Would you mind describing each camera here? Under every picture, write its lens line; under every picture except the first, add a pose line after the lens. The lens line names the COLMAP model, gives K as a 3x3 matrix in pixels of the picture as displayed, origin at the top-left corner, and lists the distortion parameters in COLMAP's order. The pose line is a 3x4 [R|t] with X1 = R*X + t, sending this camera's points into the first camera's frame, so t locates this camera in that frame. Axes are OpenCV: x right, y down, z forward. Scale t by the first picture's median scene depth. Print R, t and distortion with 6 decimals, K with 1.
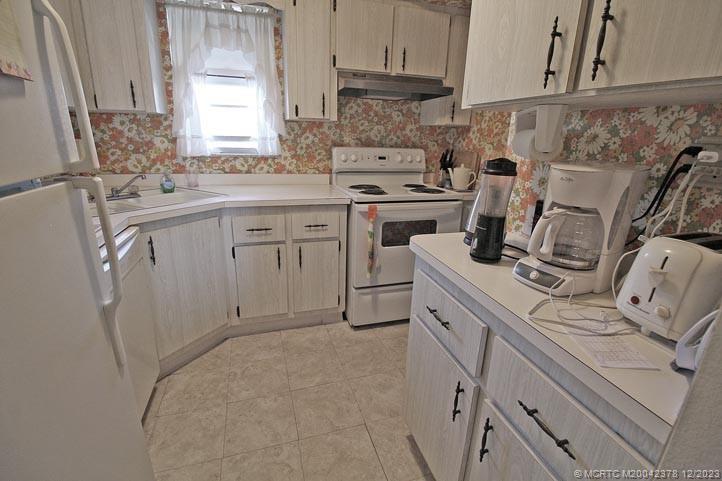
lens RADIAL K [[334.4, 0, 361.0], [0, 334.4, 240.5], [0, 0, 1]] dist [0.016092, -0.021738]
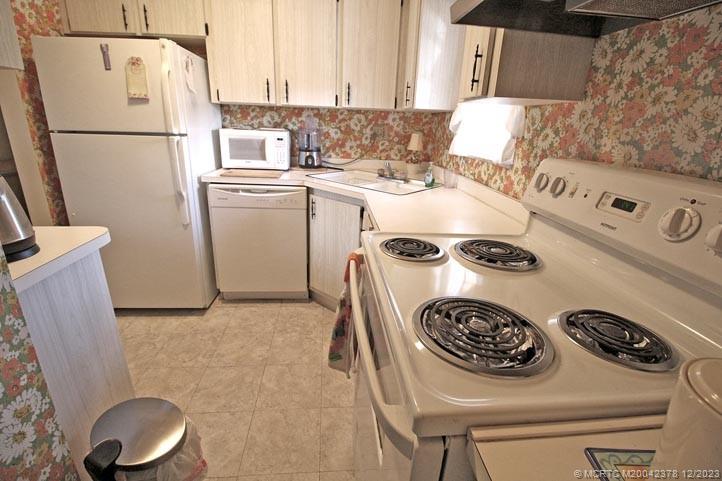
lens RADIAL K [[334.4, 0, 361.0], [0, 334.4, 240.5], [0, 0, 1]] dist [0.016092, -0.021738]
pose [[-0.211514, 0.287945, -0.933997, 0.427613], [-0.333836, 0.876861, 0.345931, -0.257670], [0.918594, 0.384971, -0.089342, 0.869130]]
